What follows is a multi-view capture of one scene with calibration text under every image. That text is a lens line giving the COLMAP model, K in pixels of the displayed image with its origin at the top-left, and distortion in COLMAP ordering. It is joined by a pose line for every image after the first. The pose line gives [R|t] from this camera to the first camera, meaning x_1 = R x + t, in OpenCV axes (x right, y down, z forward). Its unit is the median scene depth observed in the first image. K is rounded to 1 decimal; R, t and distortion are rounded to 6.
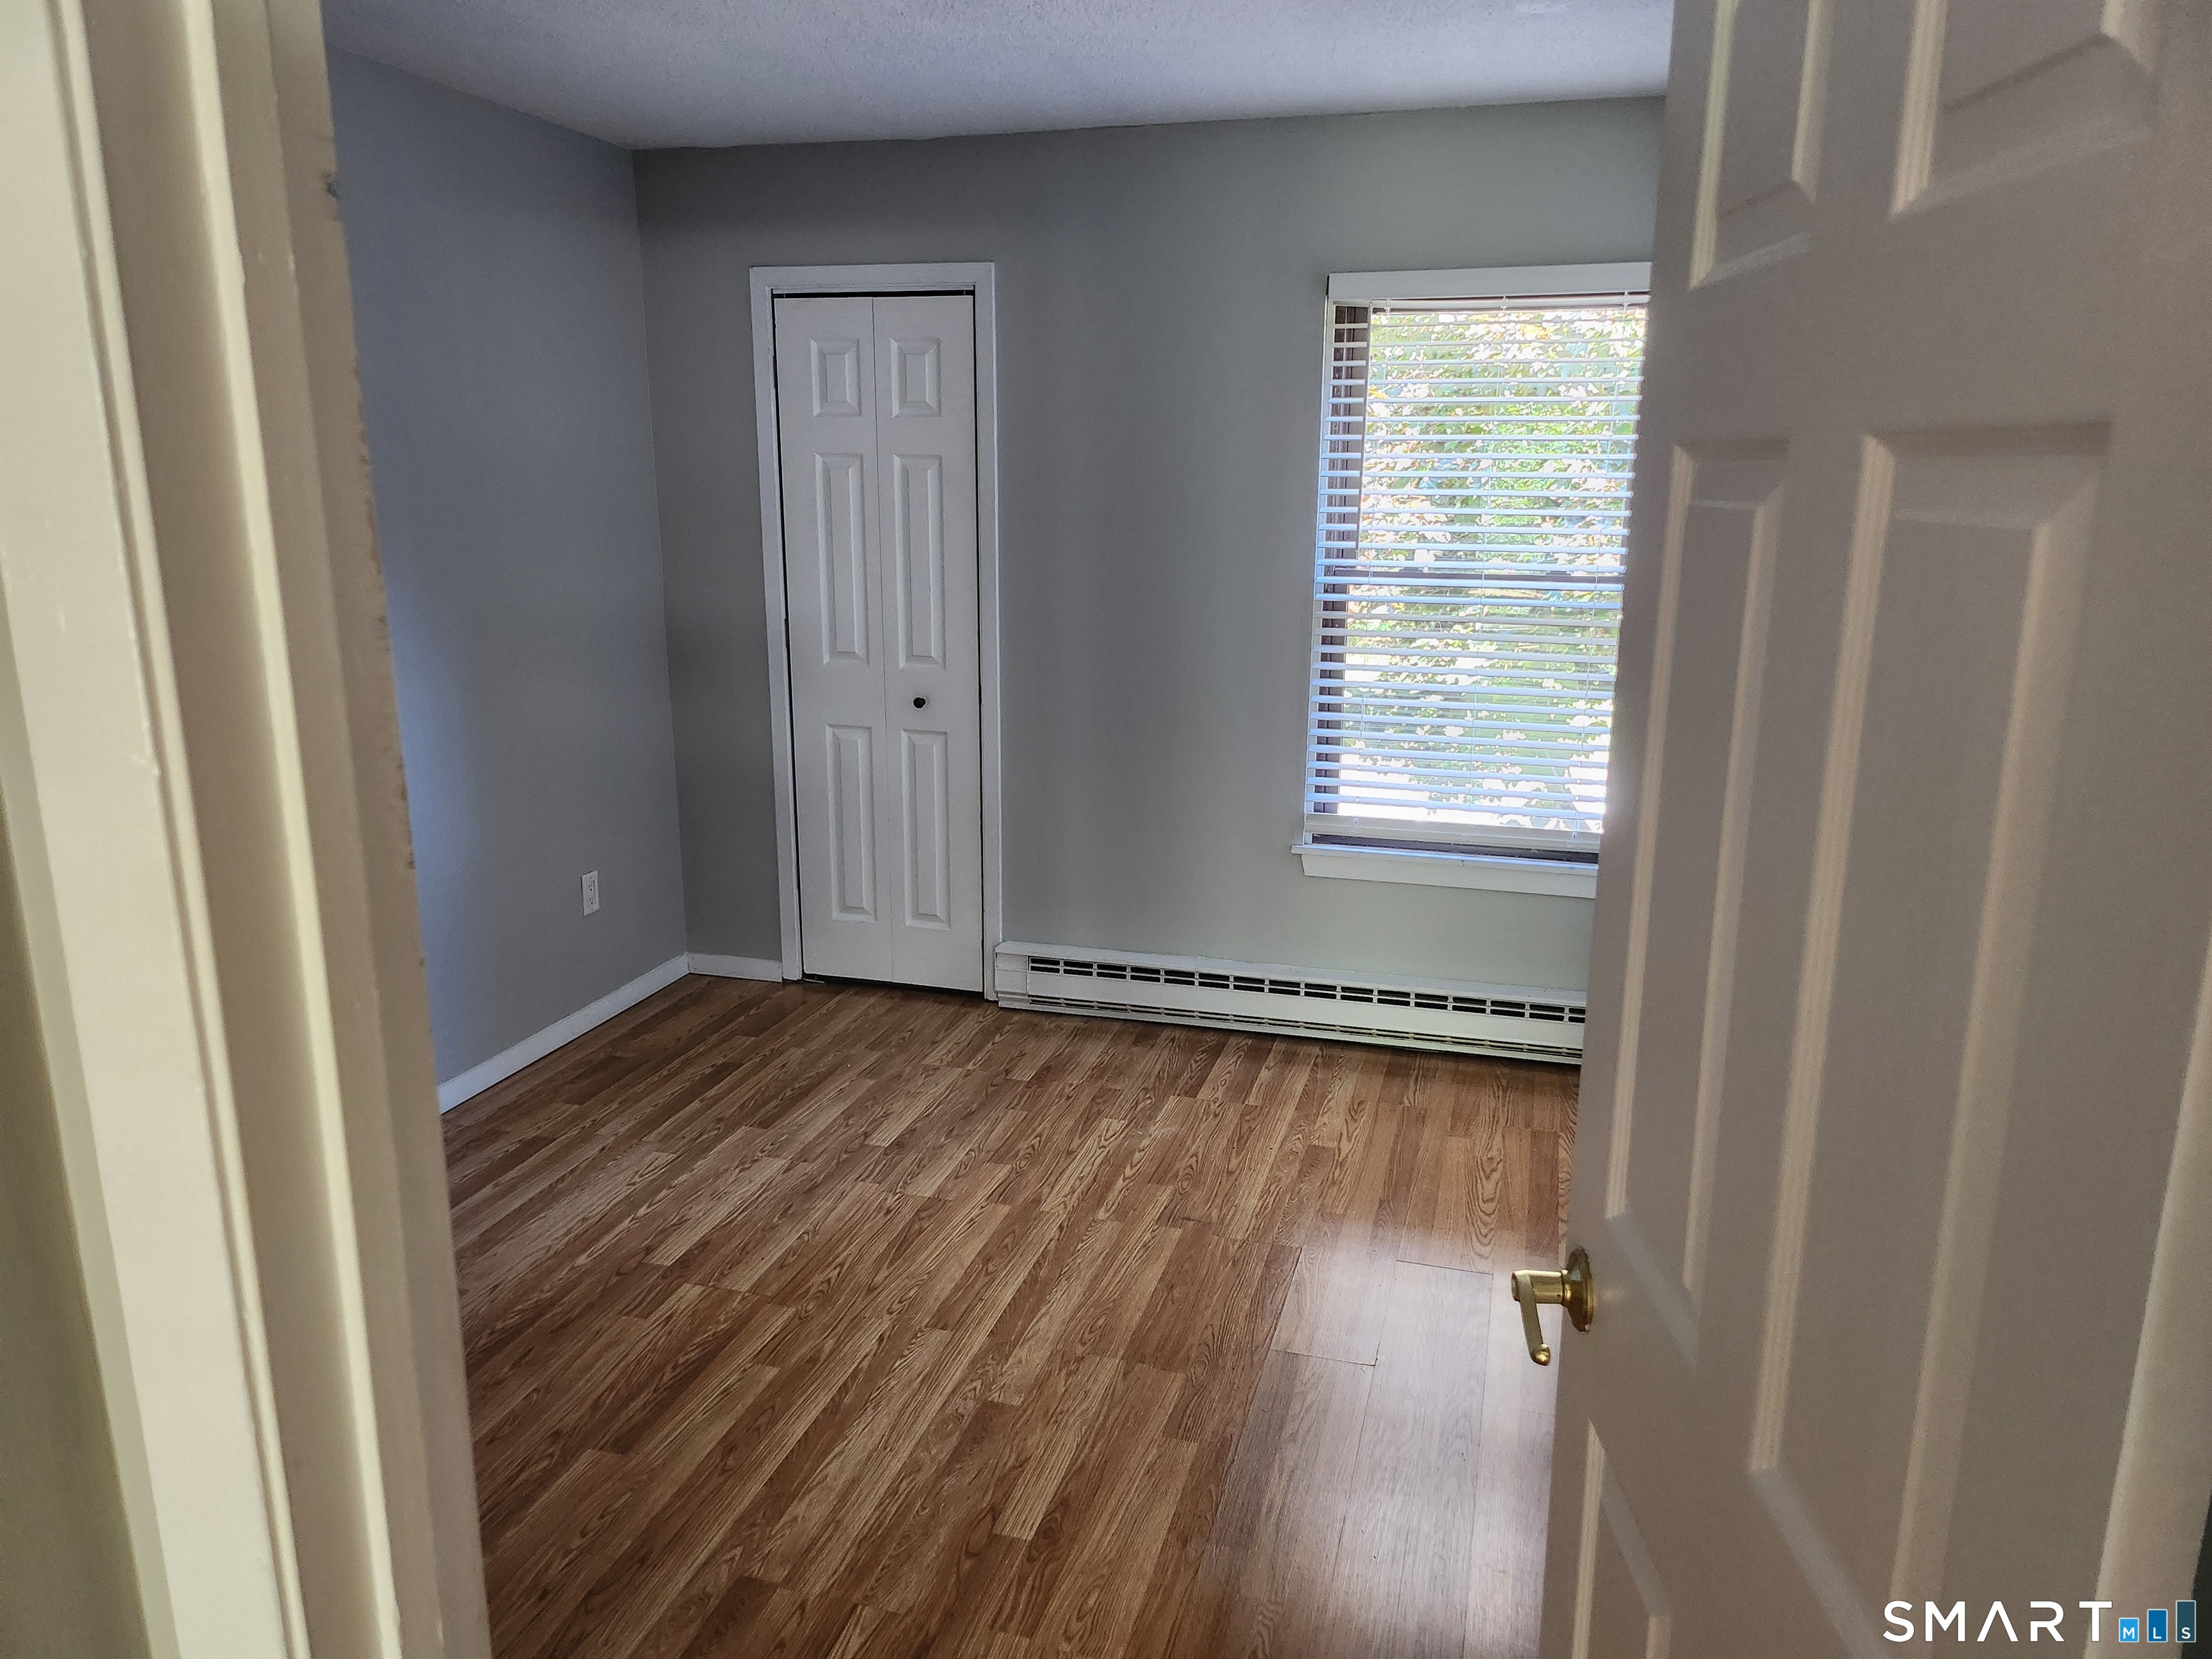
lens RADIAL K [[1561.5, 0, 1106.7], [0, 1561.5, 830.4], [0, 0, 1]] dist [0.064708, -0.057013]
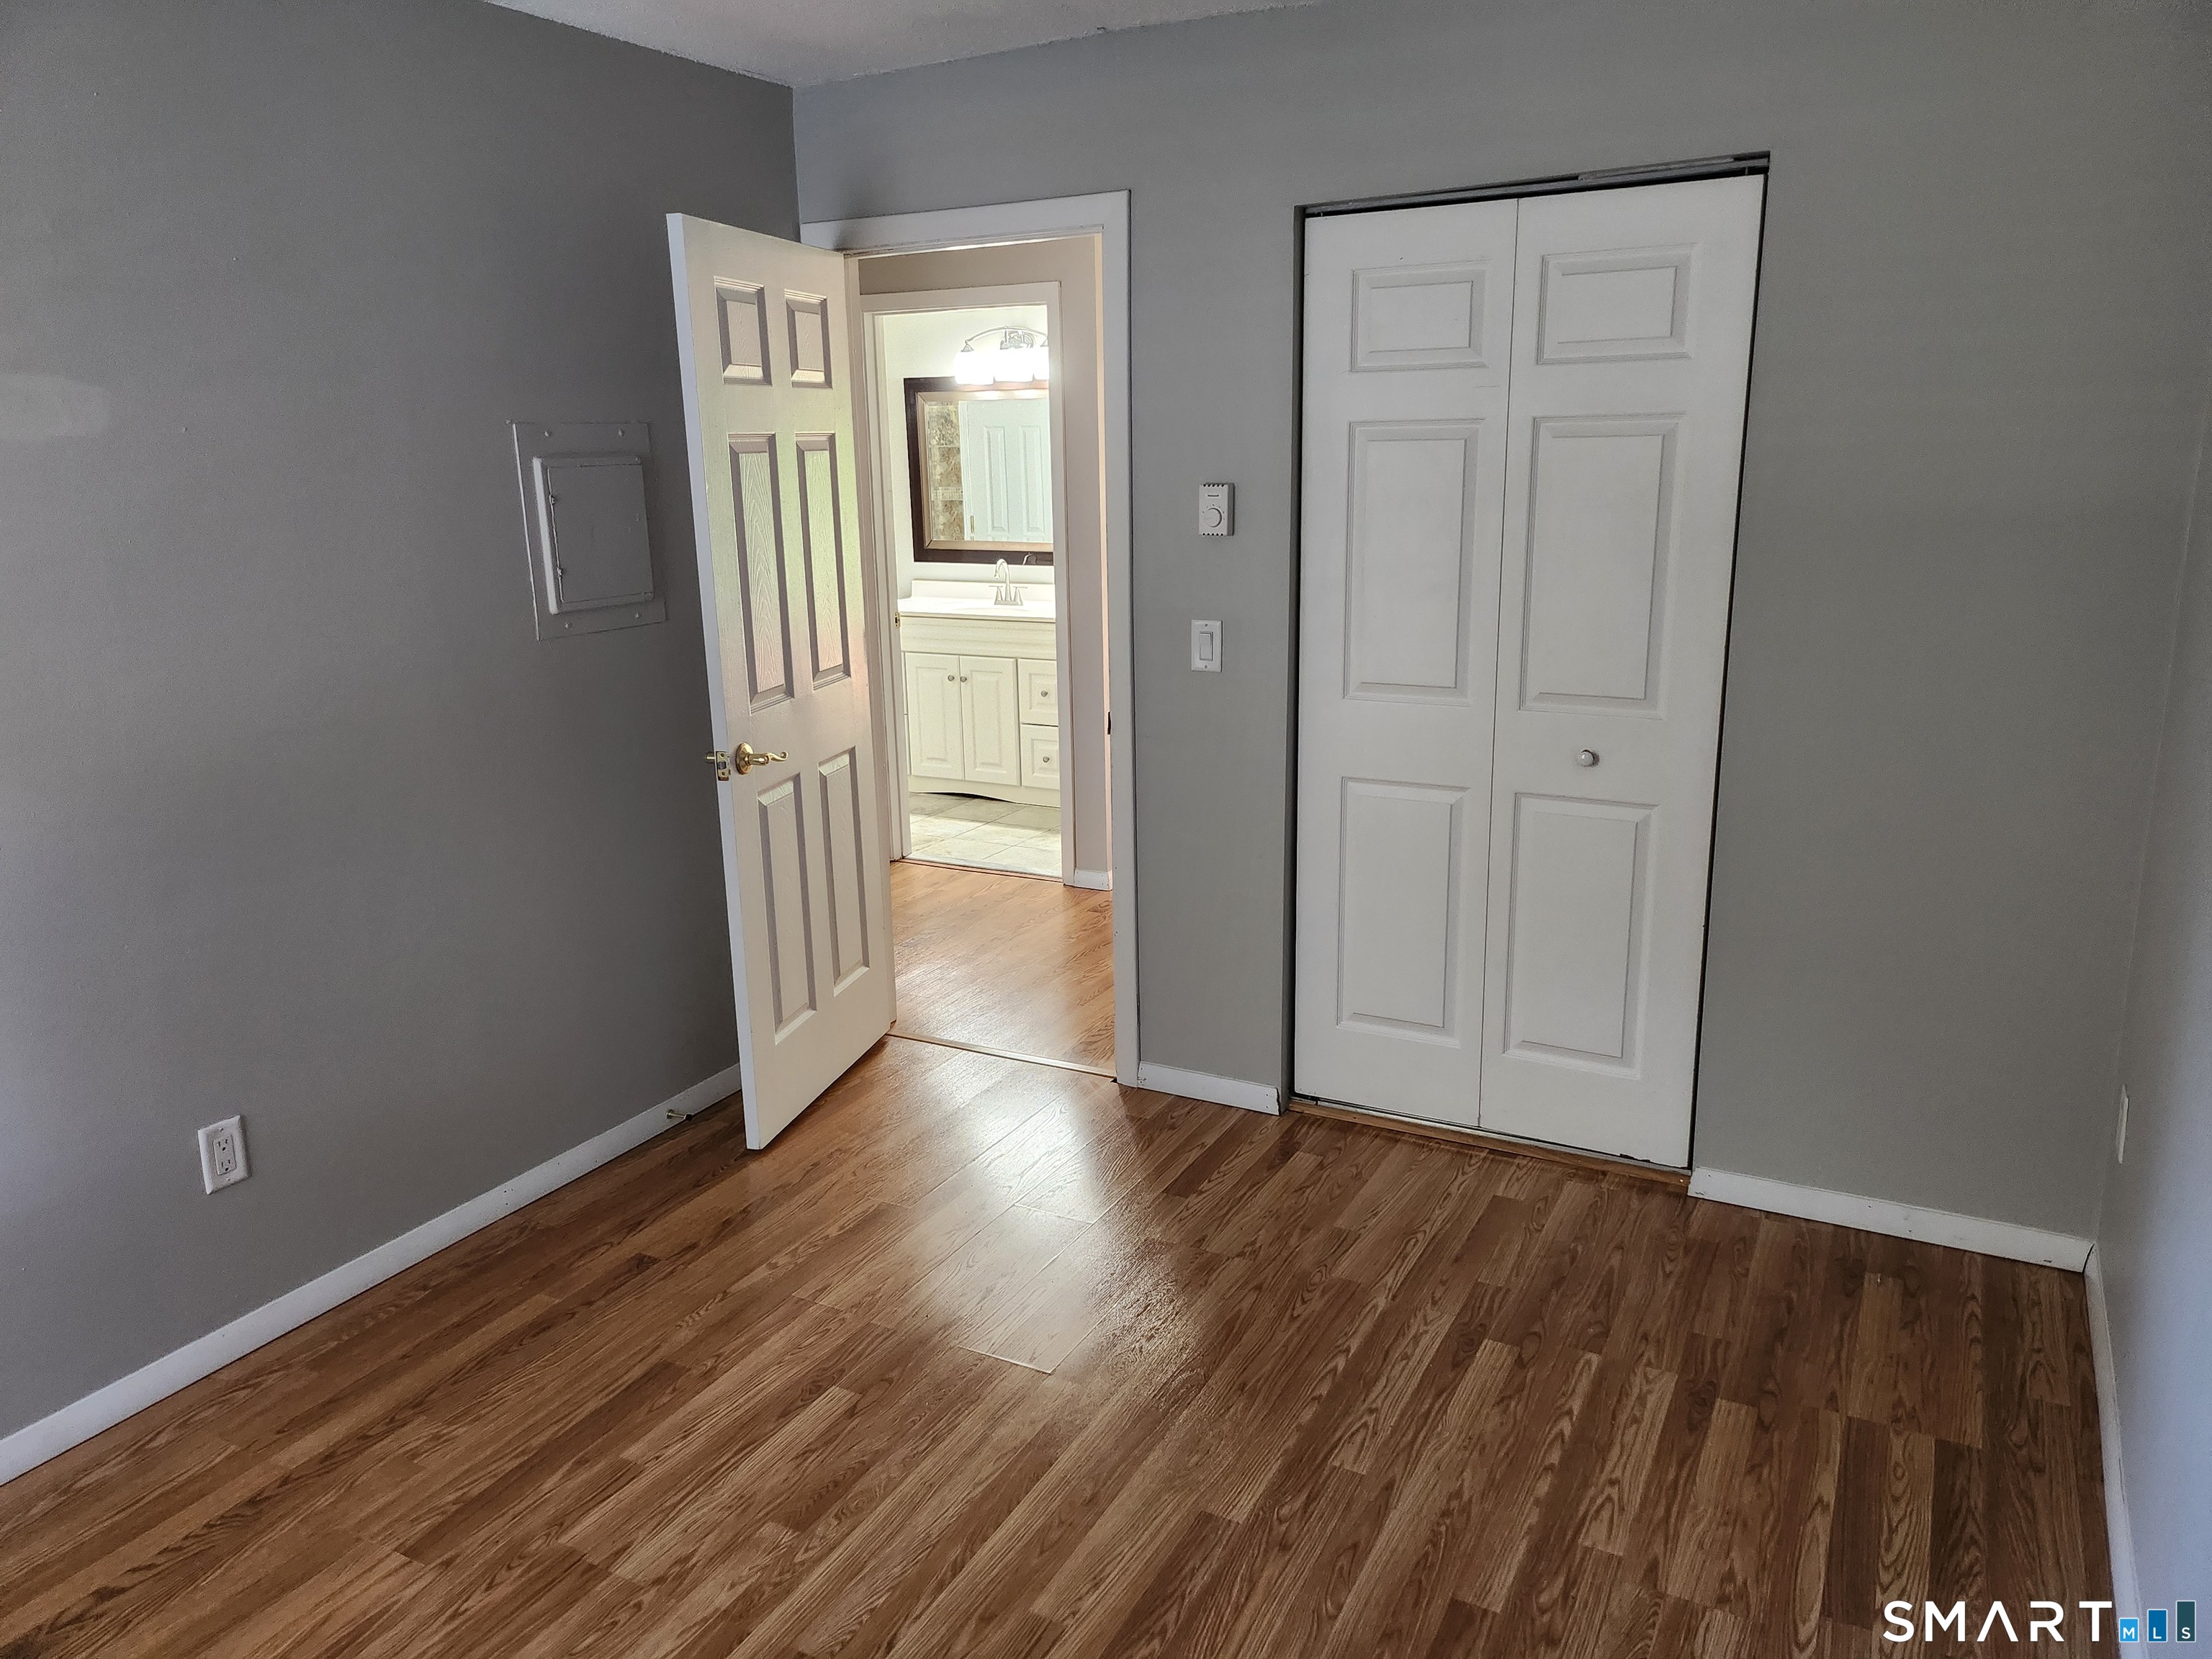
lens RADIAL K [[1561.5, 0, 1105.4], [0, 1561.5, 826.9], [0, 0, 1]] dist [0.064708, -0.057013]
pose [[-0.976191, -0.040691, 0.213061, -0.409941], [0.062645, 0.887505, 0.456520, -0.363587], [-0.207669, 0.458998, -0.863825, 1.549535]]
